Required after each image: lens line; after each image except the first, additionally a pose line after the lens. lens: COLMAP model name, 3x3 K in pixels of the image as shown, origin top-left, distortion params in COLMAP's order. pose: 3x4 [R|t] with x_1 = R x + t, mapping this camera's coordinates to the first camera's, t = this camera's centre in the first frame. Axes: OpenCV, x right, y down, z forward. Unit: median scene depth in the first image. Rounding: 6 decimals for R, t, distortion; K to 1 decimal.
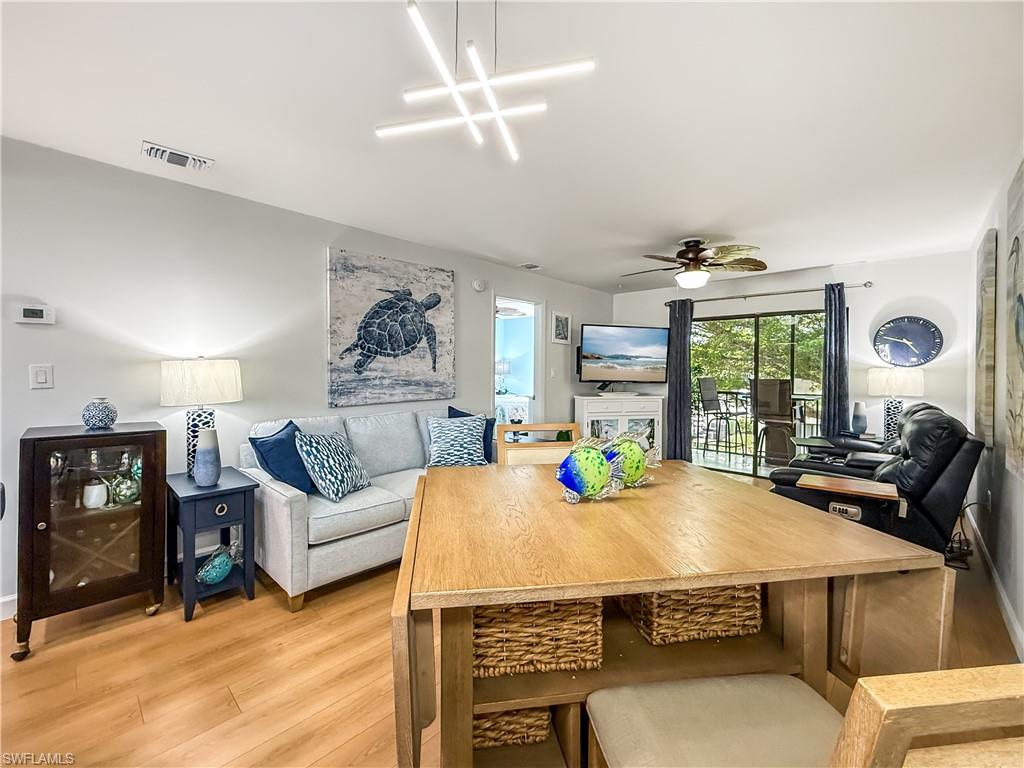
lens RADIAL K [[427.3, 0, 505.7], [0, 427.3, 369.1], [0, 0, 1]] dist [-0.010705, 0.000075]
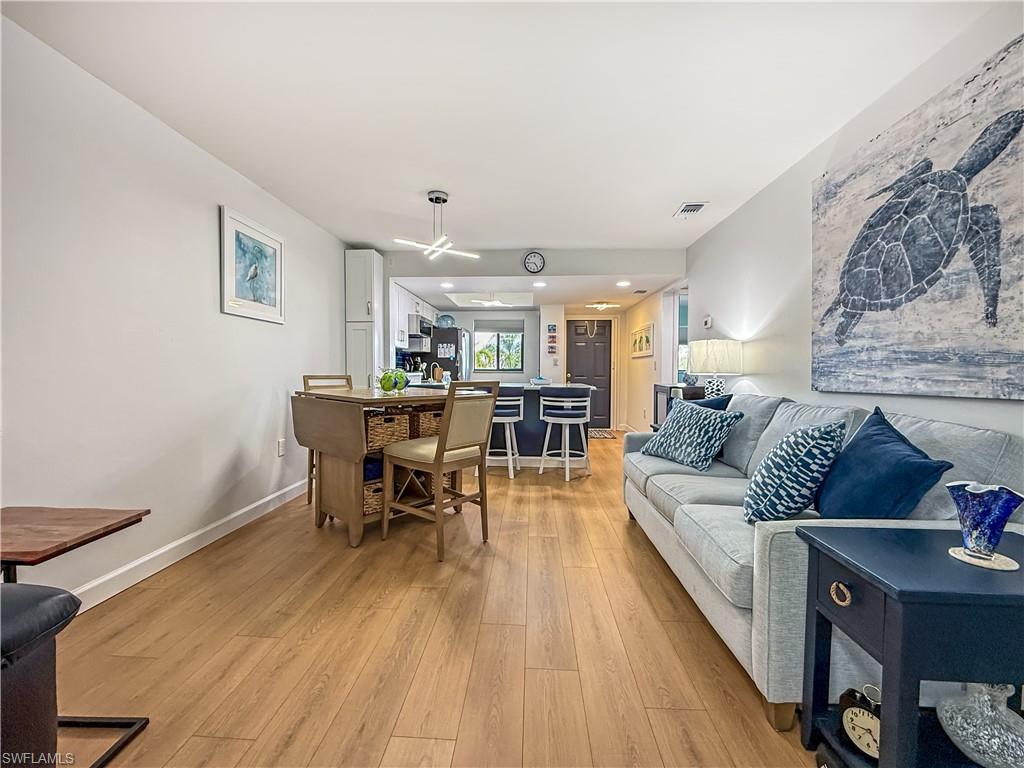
lens RADIAL K [[420.4, 0, 508.5], [0, 420.4, 382.6], [0, 0, 1]] dist [-0.009686, 0.000681]
pose [[-0.760183, 0.006205, -0.649680, 0.421563], [-0.012551, 0.999628, 0.024233, 0.054944], [0.649588, 0.026576, -0.759822, 1.052256]]
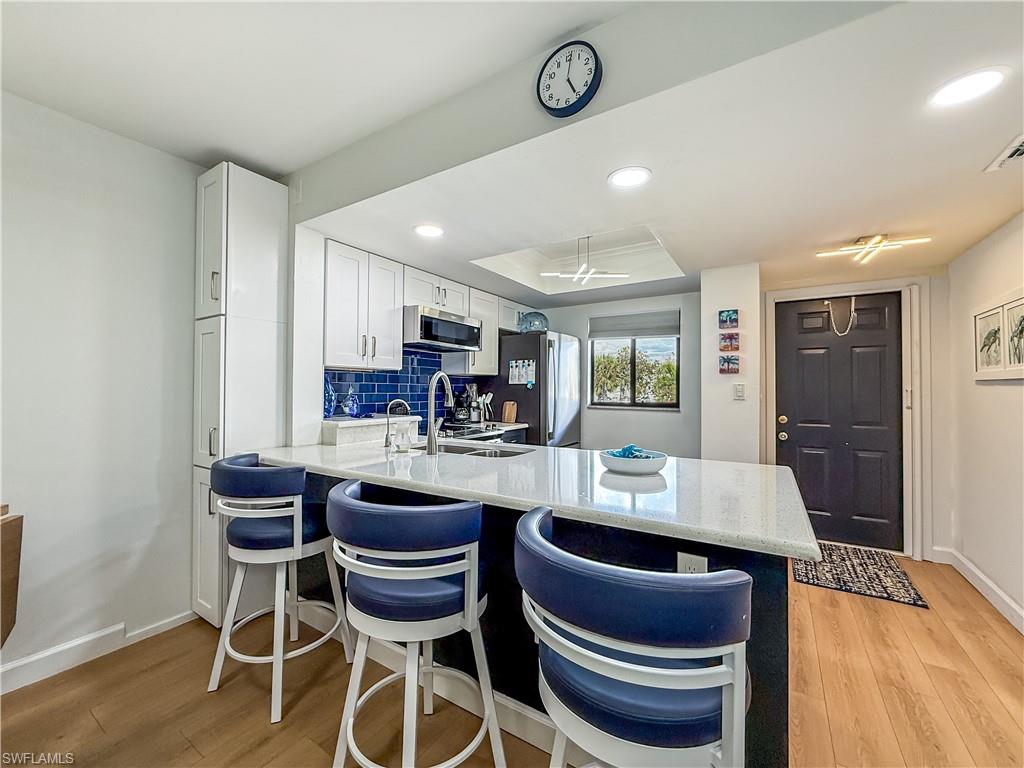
lens RADIAL K [[417.3, 0, 510.4], [0, 417.3, 385.4], [0, 0, 1]] dist [-0.011216, 0.001087]
pose [[-0.980277, -0.016917, -0.196902, -0.318497], [-0.015013, 0.999825, -0.011161, 0.009853], [0.197057, -0.007985, -0.980360, 0.505475]]
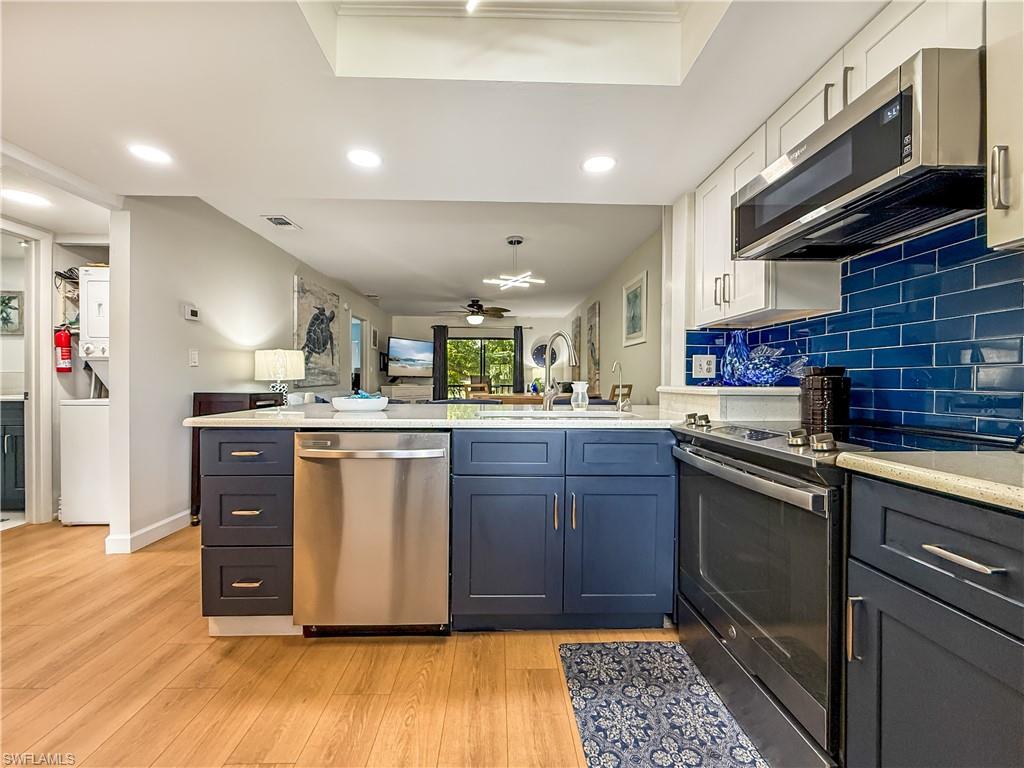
lens RADIAL K [[417.3, 0, 510.4], [0, 417.3, 385.4], [0, 0, 1]] dist [-0.011216, 0.001087]
pose [[0.701085, -0.015289, 0.712914, -0.783041], [0.001569, 0.999801, 0.019899, 0.048092], [-0.713076, -0.012833, 0.700969, -0.423444]]
